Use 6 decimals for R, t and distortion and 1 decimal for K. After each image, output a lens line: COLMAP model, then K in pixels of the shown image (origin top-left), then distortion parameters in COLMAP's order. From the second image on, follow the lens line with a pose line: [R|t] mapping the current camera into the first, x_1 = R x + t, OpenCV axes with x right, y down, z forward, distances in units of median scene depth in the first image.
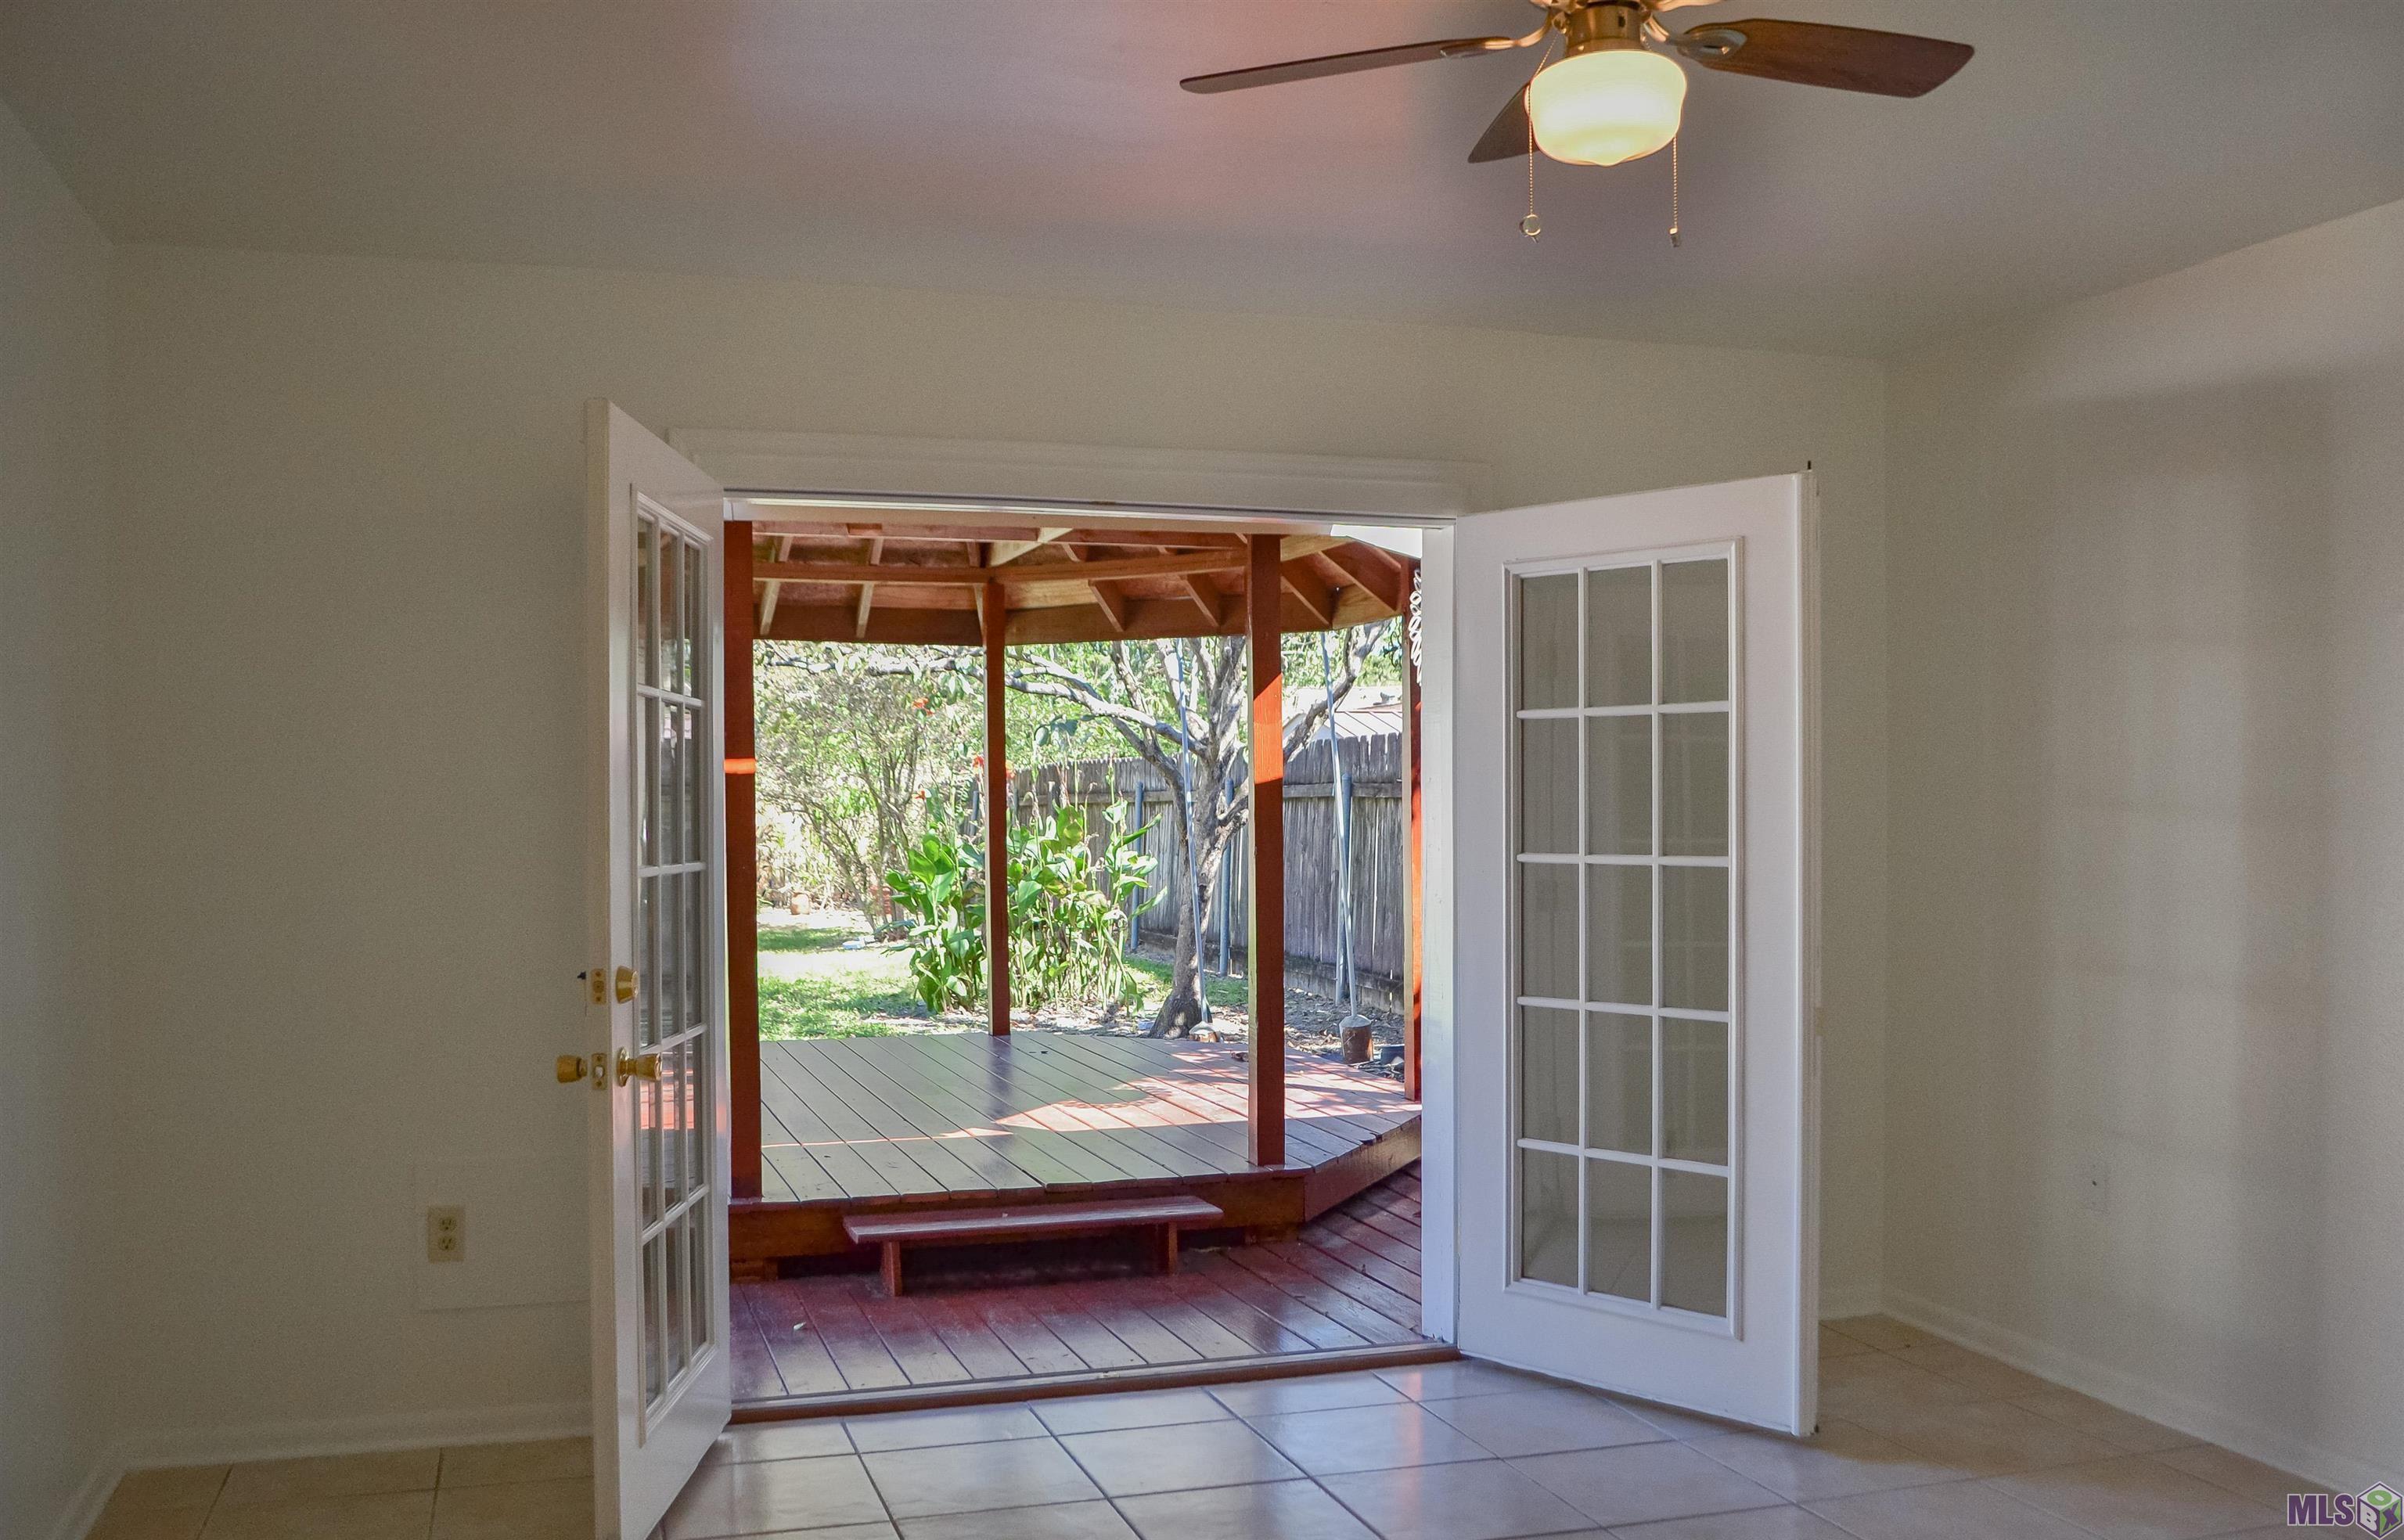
lens RADIAL K [[2022.4, 0, 1202.0], [0, 2022.4, 770.0], [0, 0, 1]] dist [-0.017327, -0.009270]
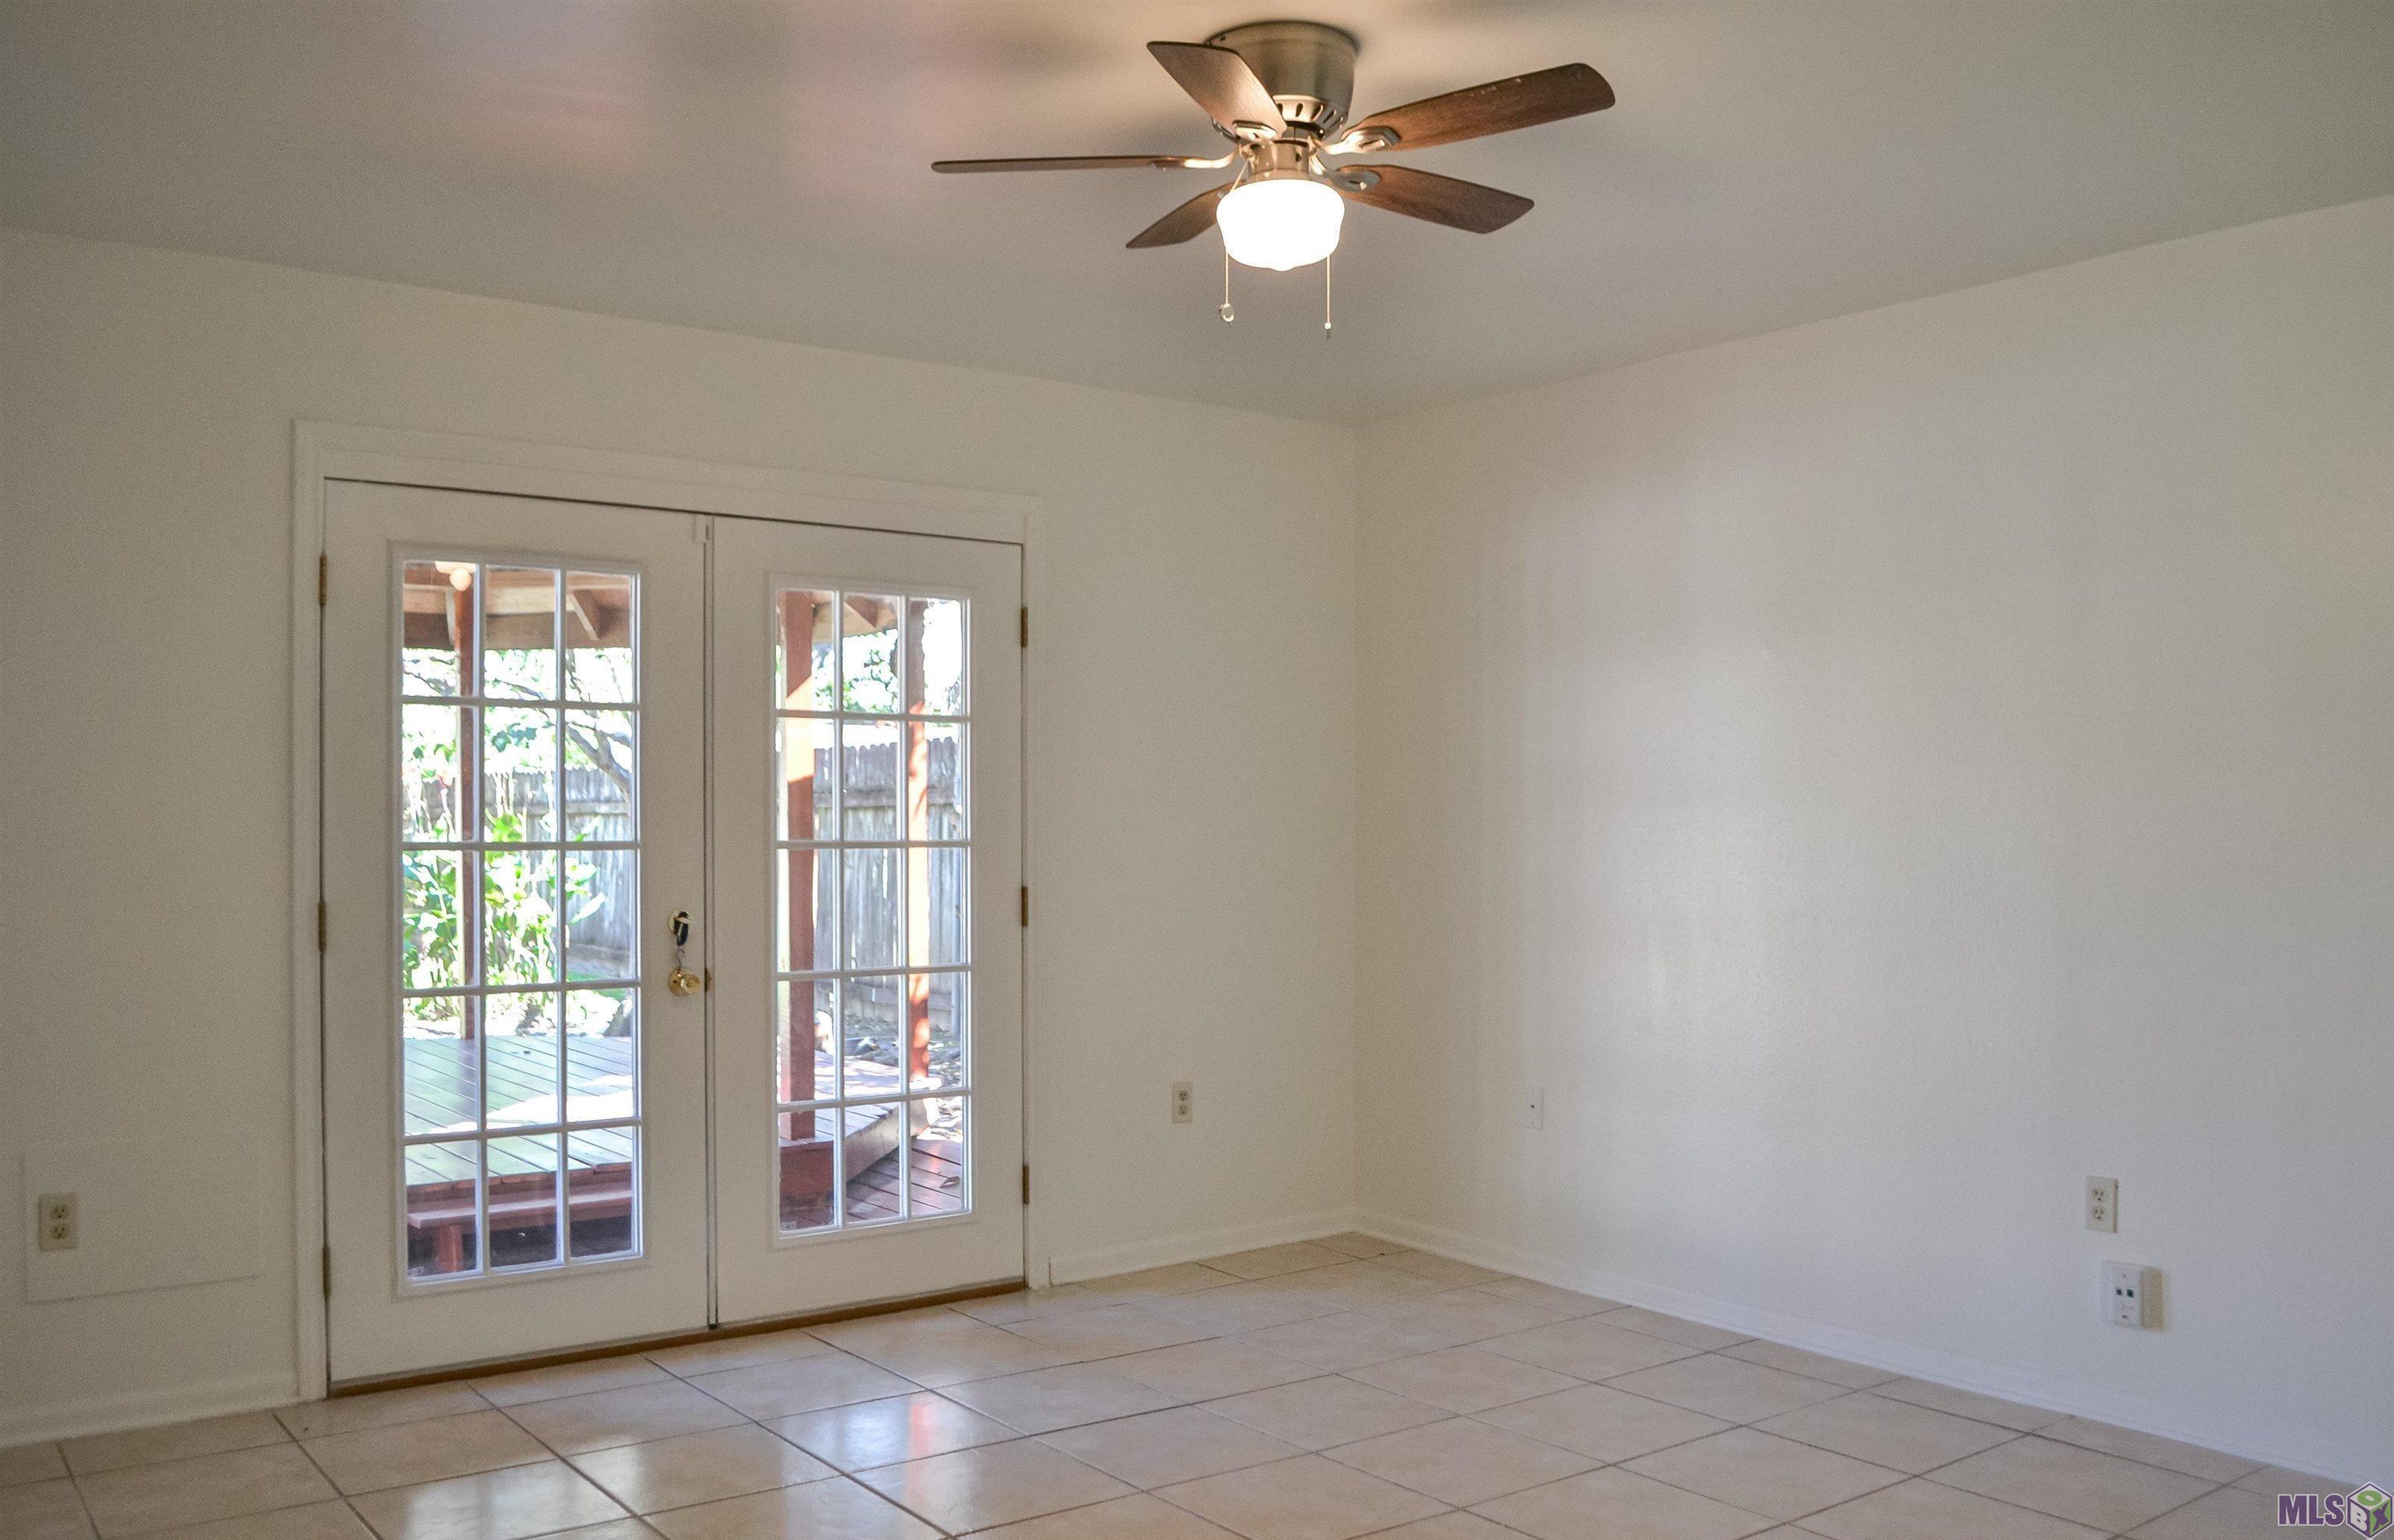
lens RADIAL K [[1971.7, 0, 1197.0], [0, 1971.7, 770.0], [0, 0, 1]] dist [0.012621, 0.003042]
pose [[0.948375, 0.011437, 0.316946, -0.144910], [-0.007724, 0.999886, -0.012967, 0.016577], [-0.317058, 0.009849, 0.948355, -0.087808]]
